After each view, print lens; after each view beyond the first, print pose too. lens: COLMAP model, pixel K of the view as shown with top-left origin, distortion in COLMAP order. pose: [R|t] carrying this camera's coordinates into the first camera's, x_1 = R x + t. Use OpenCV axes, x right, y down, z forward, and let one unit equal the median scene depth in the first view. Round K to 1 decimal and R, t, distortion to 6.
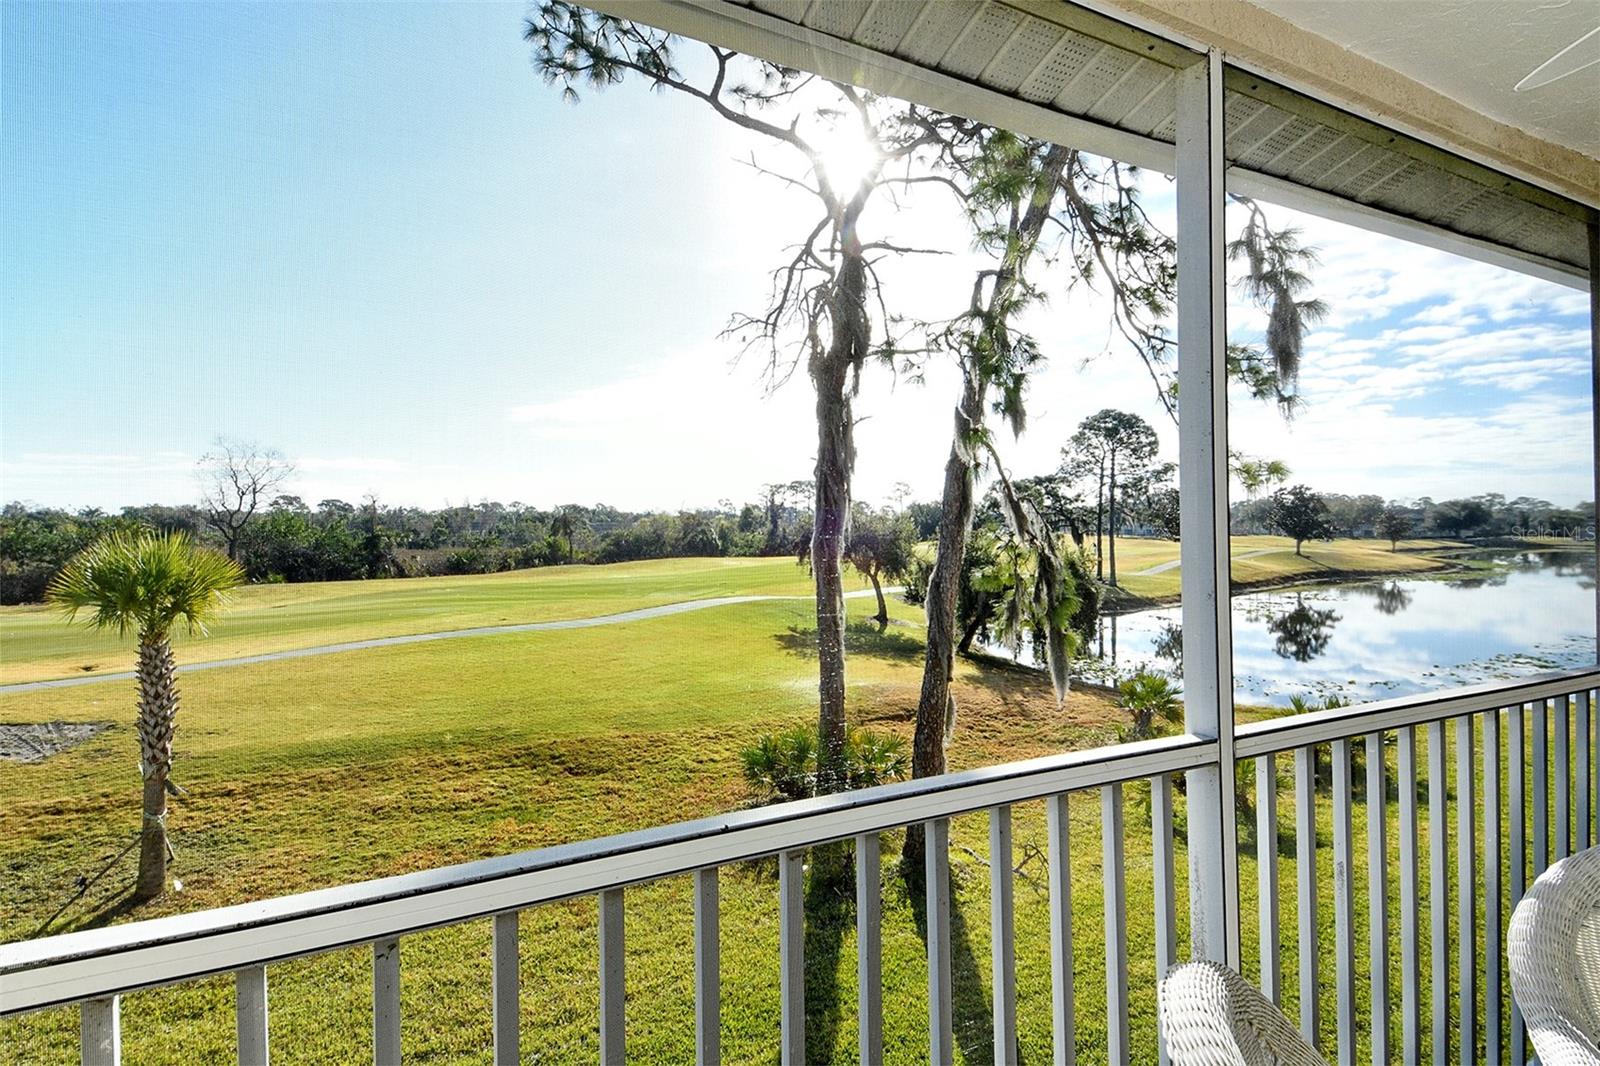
lens RADIAL K [[836.0, 0, 830.1], [0, 836.0, 518.1], [0, 0, 1]] dist [0.047396, -0.038065]
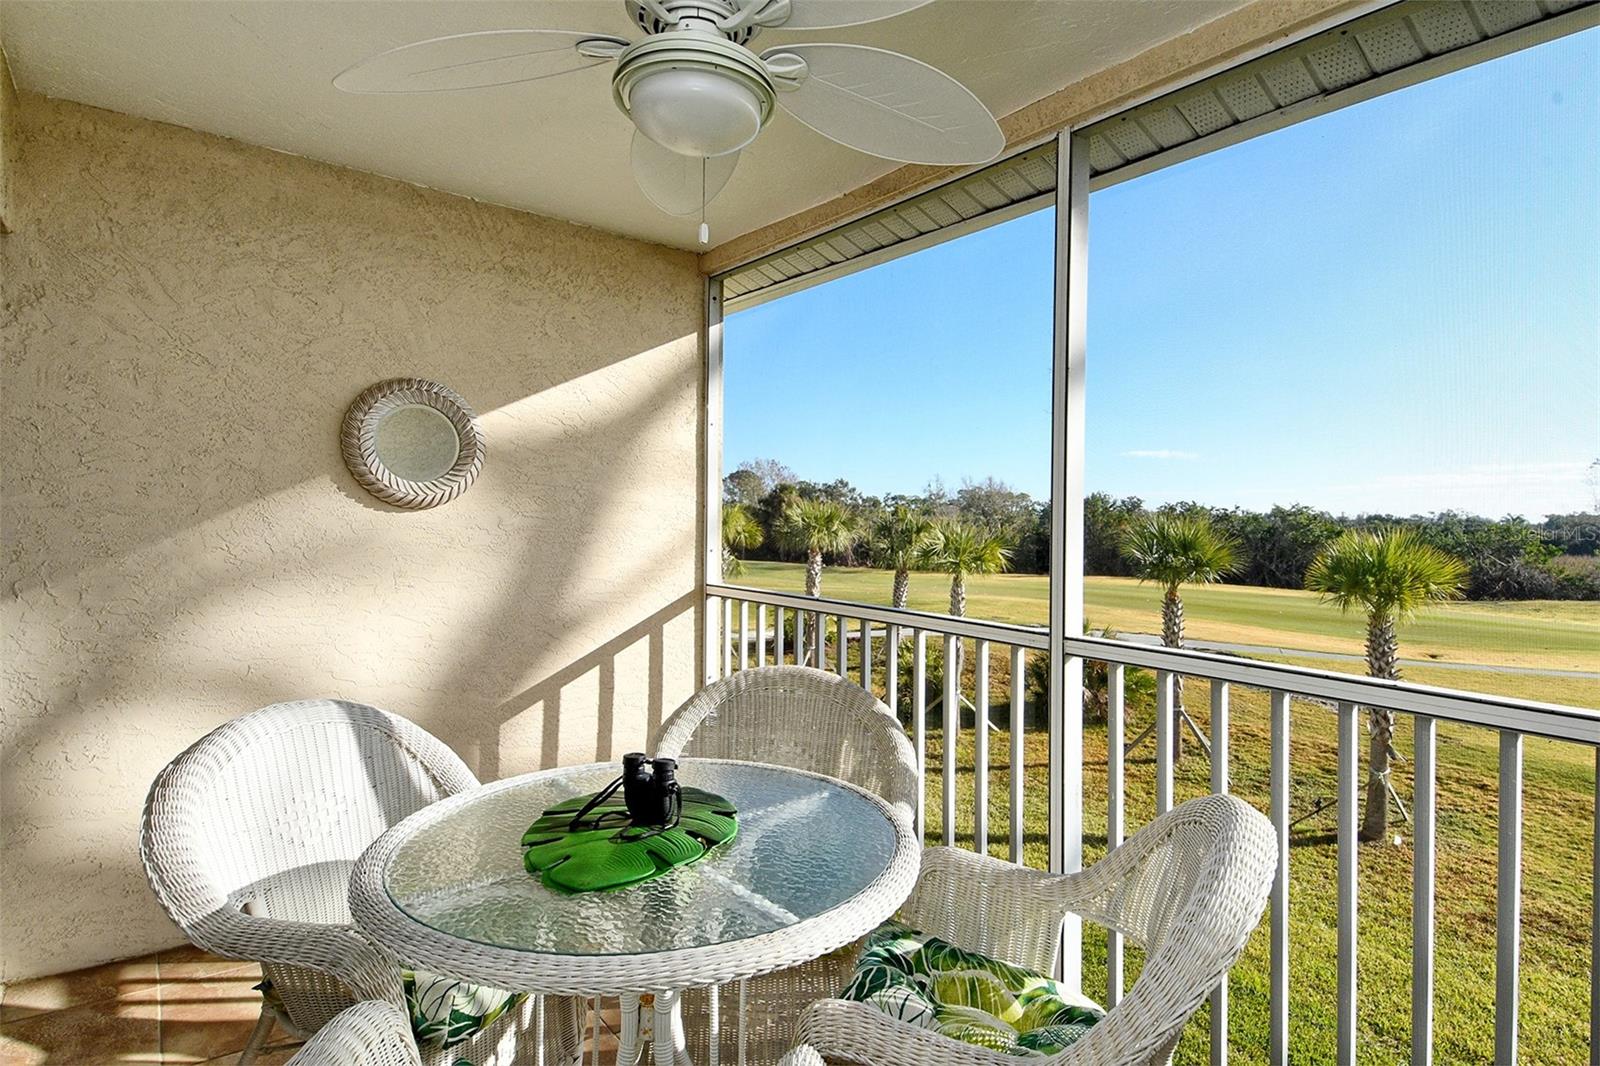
lens RADIAL K [[845.8, 0, 825.4], [0, 845.8, 528.1], [0, 0, 1]] dist [0.054668, -0.040265]
pose [[0.161828, 0.017741, -0.986659, 0.167629], [-0.016432, 0.999748, 0.015281, 0.005841], [0.986682, 0.013740, 0.162079, 0.032554]]
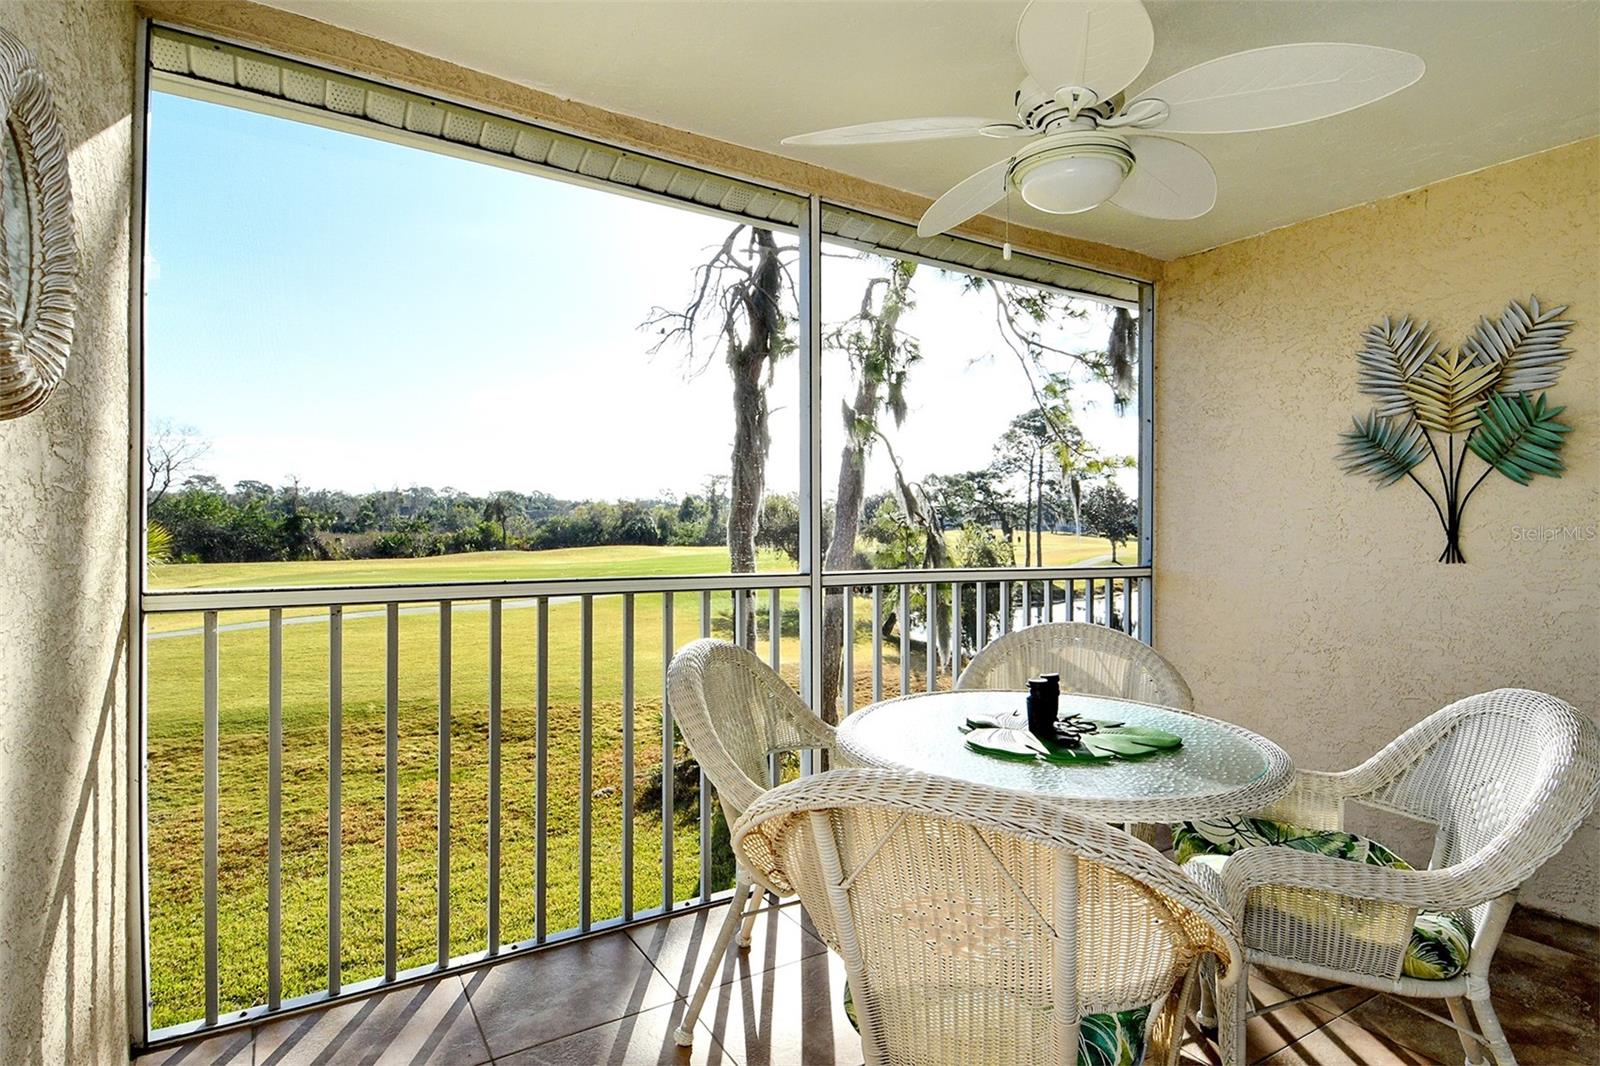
lens RADIAL K [[833.1, 0, 837.9], [0, 833.1, 516.5], [0, 0, 1]] dist [0.045675, -0.035725]
pose [[0.996885, 0.017601, 0.076882, 0.034263], [-0.018115, 0.999818, 0.005987, 0.011431], [-0.076763, -0.007361, 0.997022, -0.072748]]
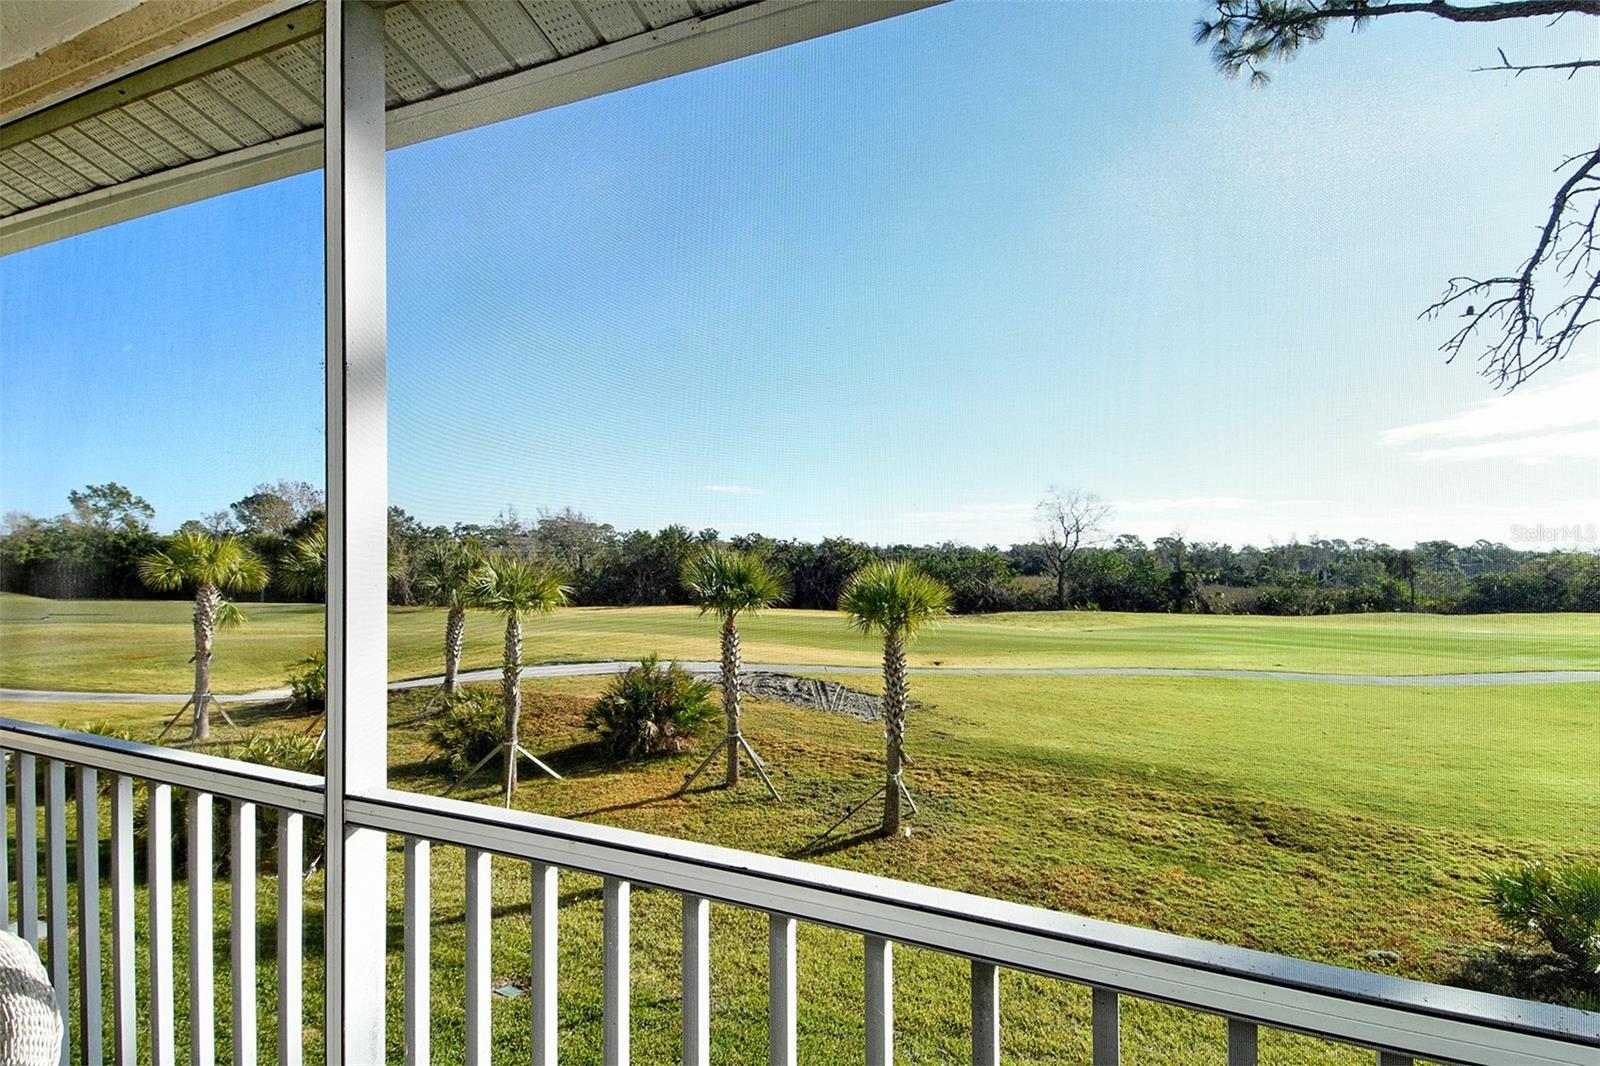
lens RADIAL K [[839.3, 0, 819.0], [0, 839.3, 549.1], [0, 0, 1]] dist [0.049519, -0.038490]
pose [[0.592582, 0.004630, -0.805497, 0.137218], [-0.010729, 0.999940, -0.002145, 0.000258], [0.805439, 0.009913, 0.592596, 0.077885]]
